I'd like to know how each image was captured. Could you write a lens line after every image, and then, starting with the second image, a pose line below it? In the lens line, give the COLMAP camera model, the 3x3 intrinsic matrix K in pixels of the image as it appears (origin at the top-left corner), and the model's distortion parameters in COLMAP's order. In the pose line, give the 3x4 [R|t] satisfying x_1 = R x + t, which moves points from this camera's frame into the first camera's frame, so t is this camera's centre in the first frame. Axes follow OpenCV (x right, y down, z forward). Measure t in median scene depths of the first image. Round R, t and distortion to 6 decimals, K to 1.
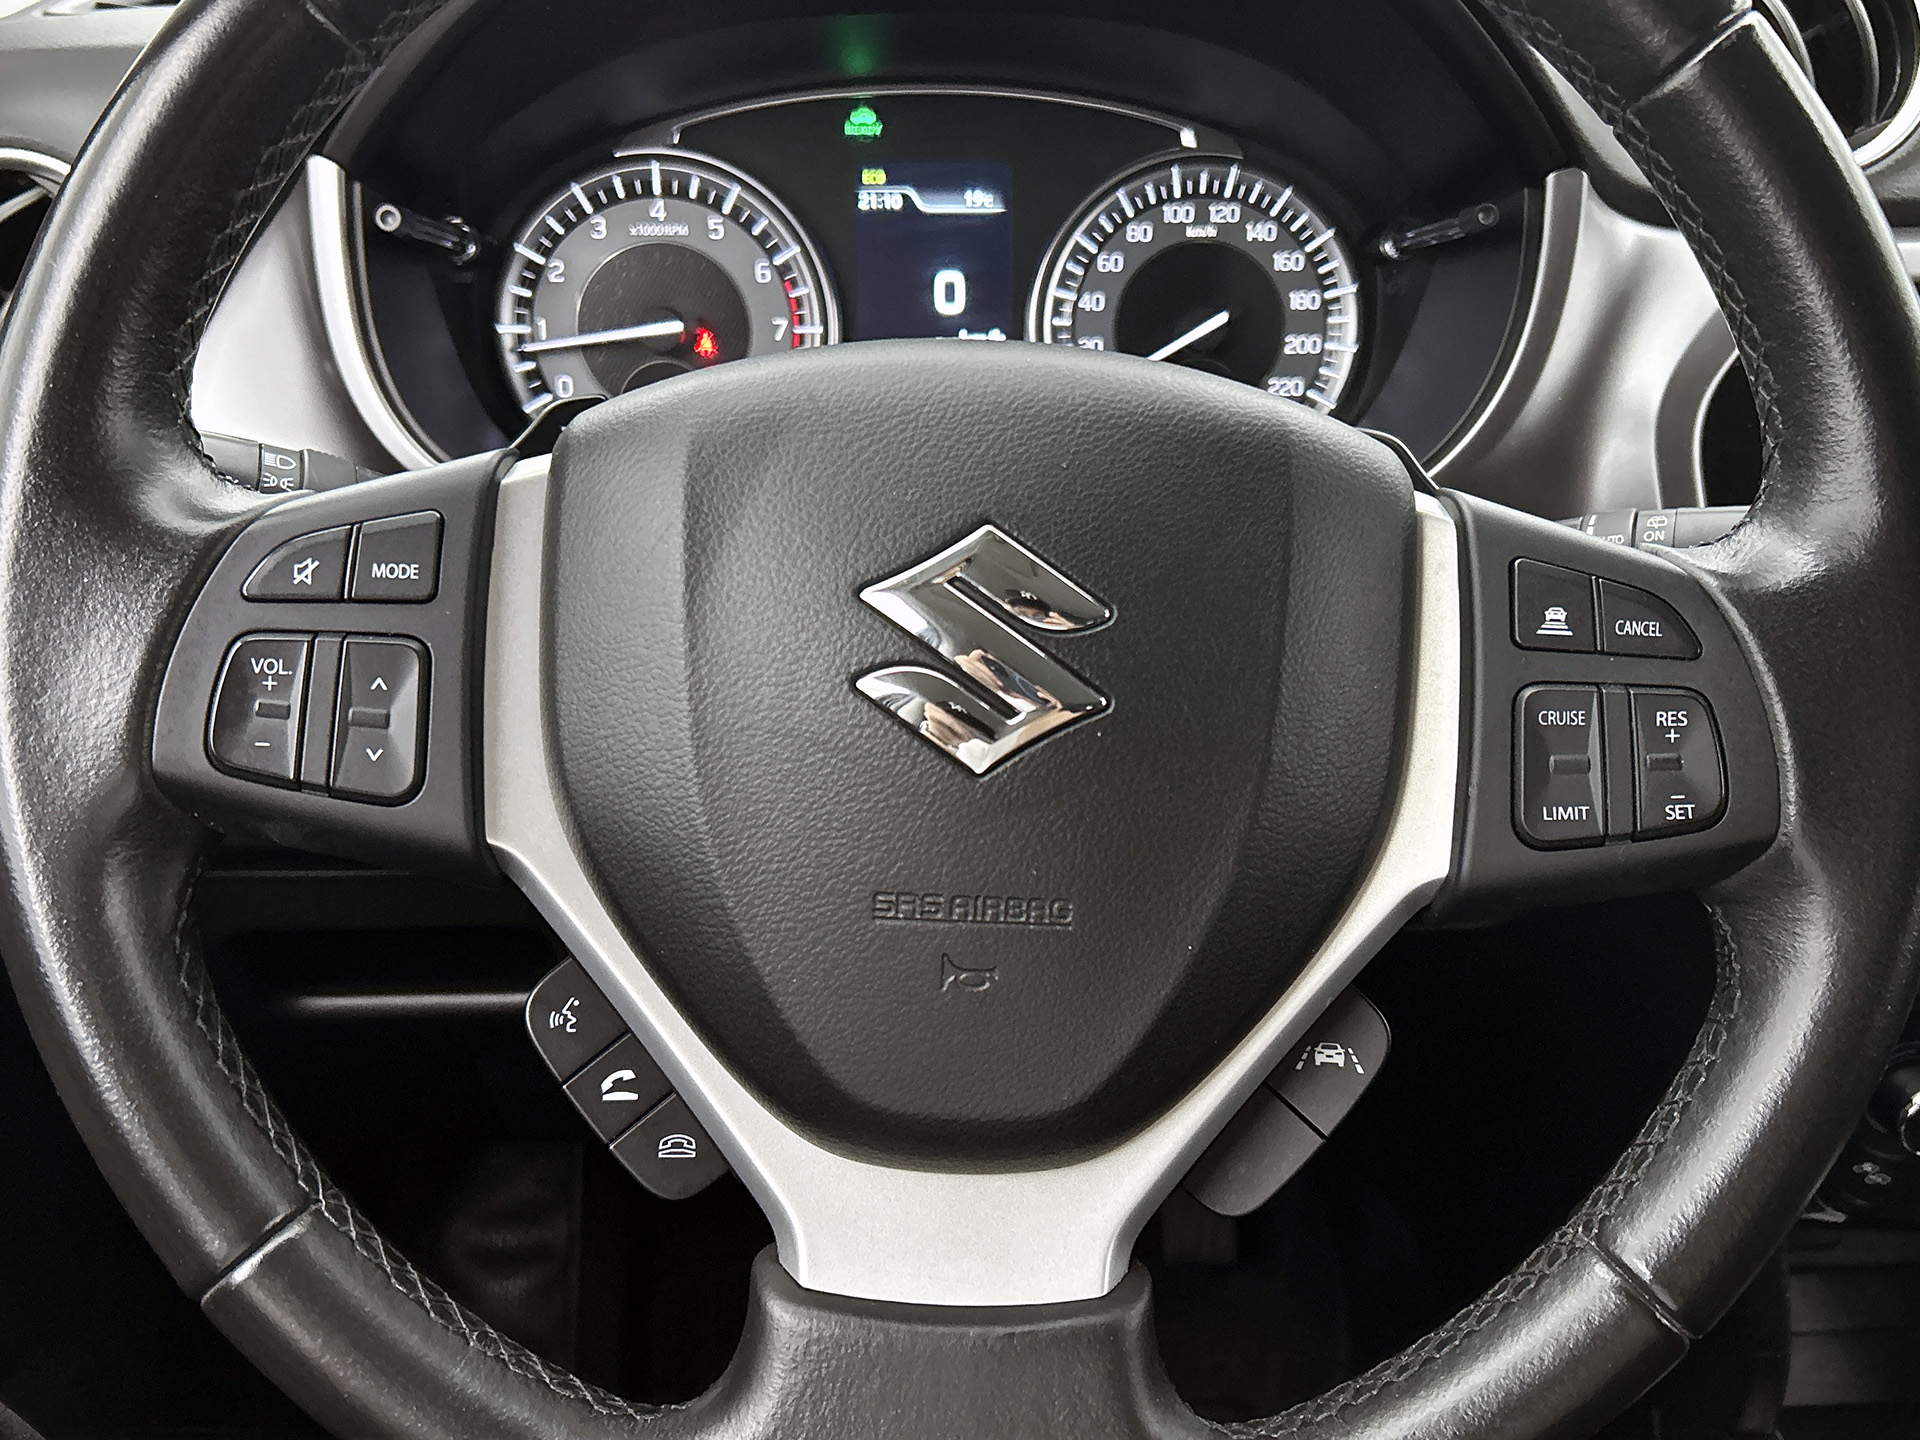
lens RADIAL K [[1776.7, 0, 976.9], [0, 1776.7, 722.7], [0, 0, 1]] dist [0.025424, 0.000000]
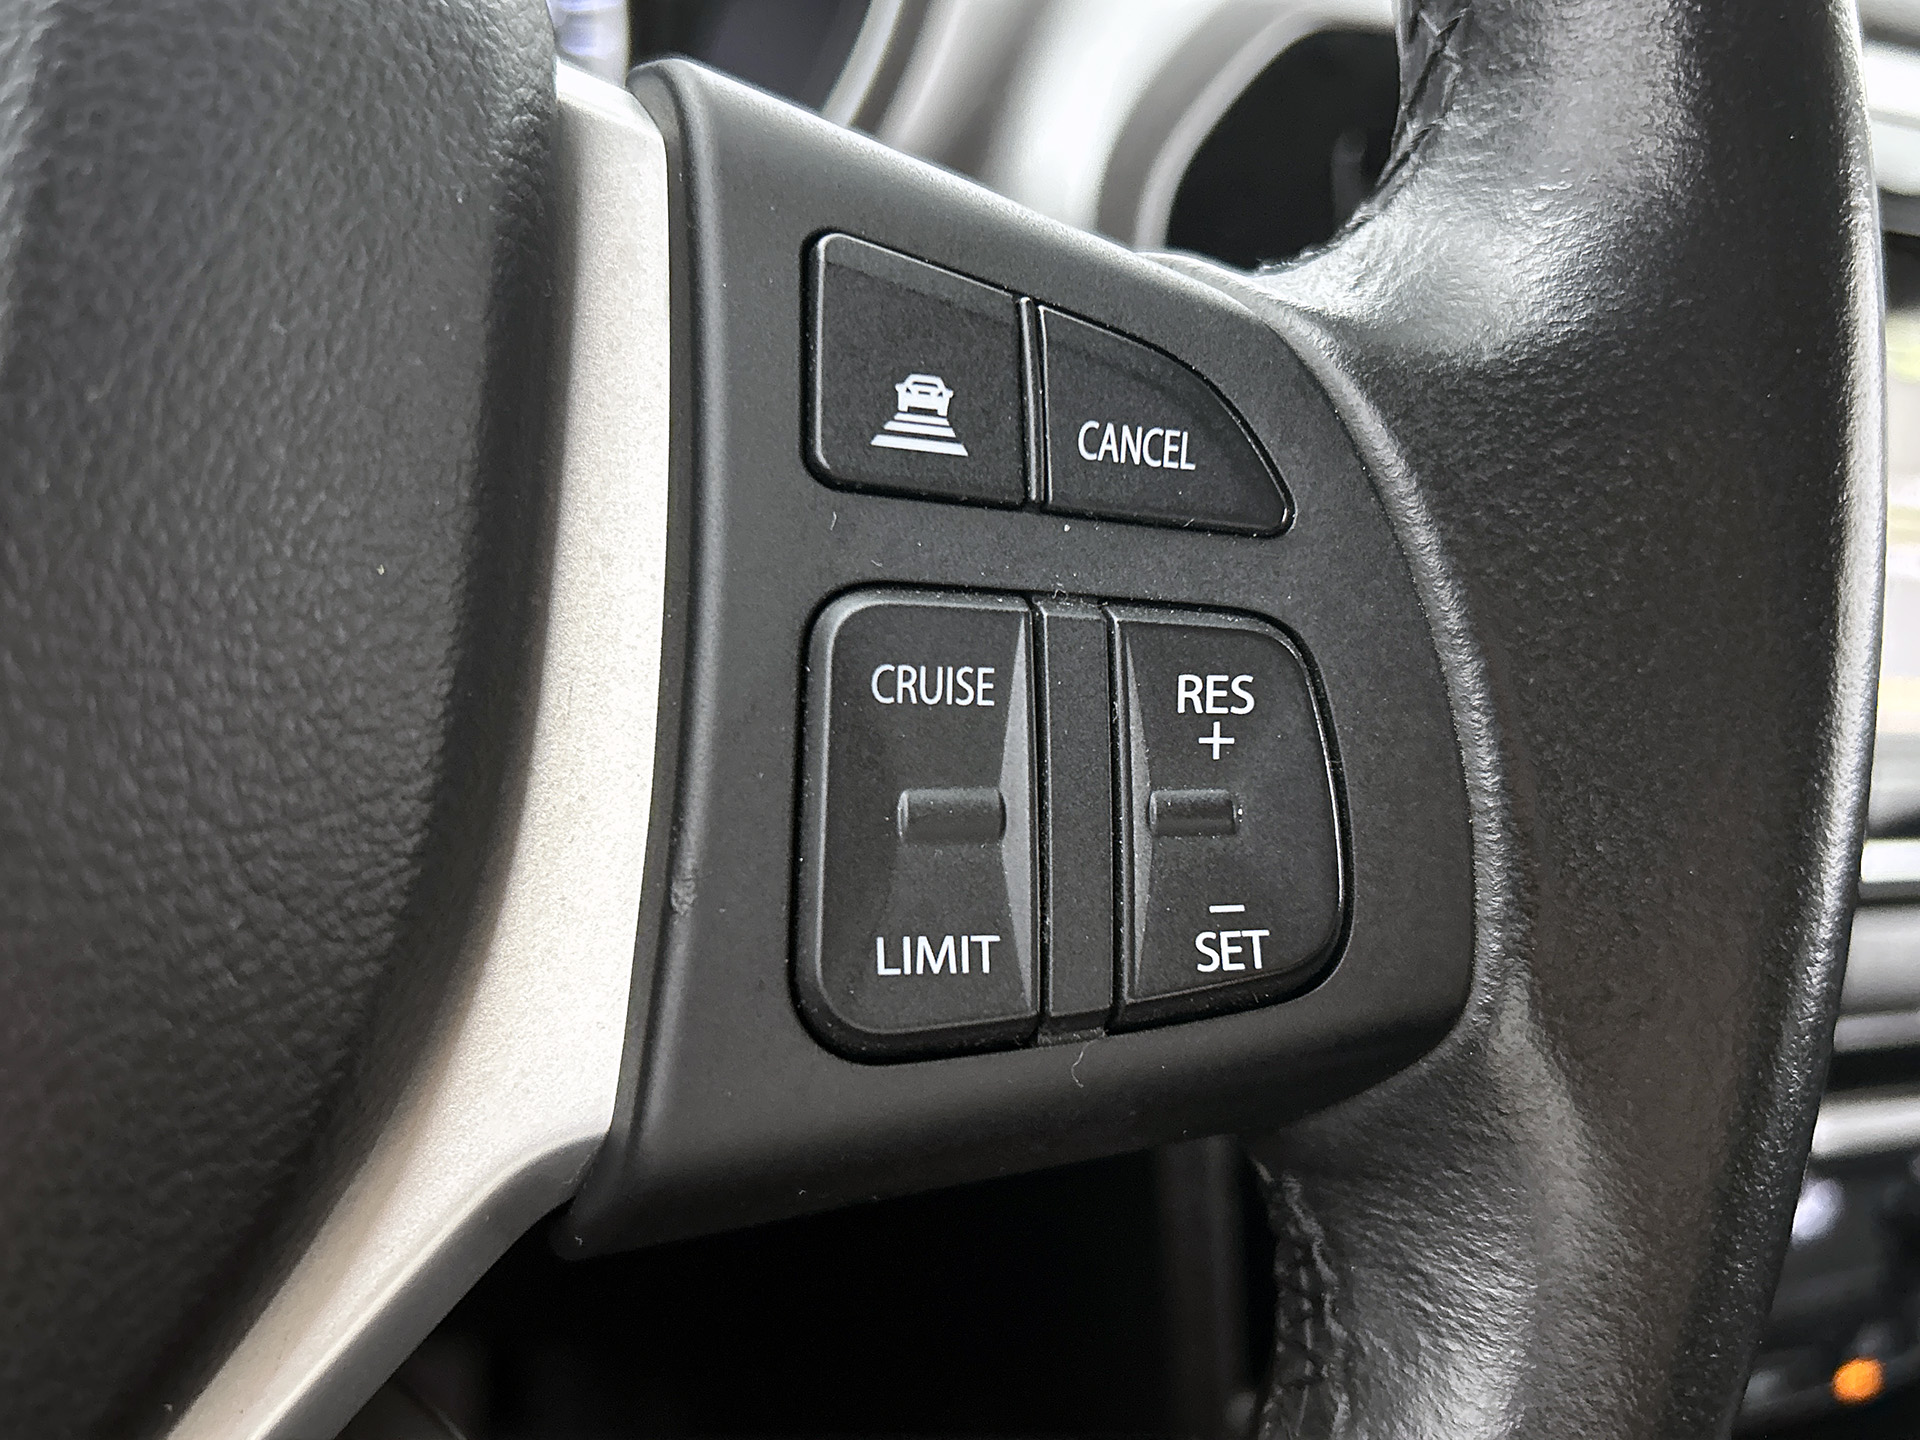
lens RADIAL K [[1776.7, 0, 956.7], [0, 1776.7, 710.3], [0, 0, 1]] dist [0.025424, 0.000000]
pose [[0.942524, 0.022868, 0.333356, 0.216282], [-0.023695, 0.999718, -0.001585, 0.002726], [-0.333299, -0.006405, 0.942800, 0.669101]]
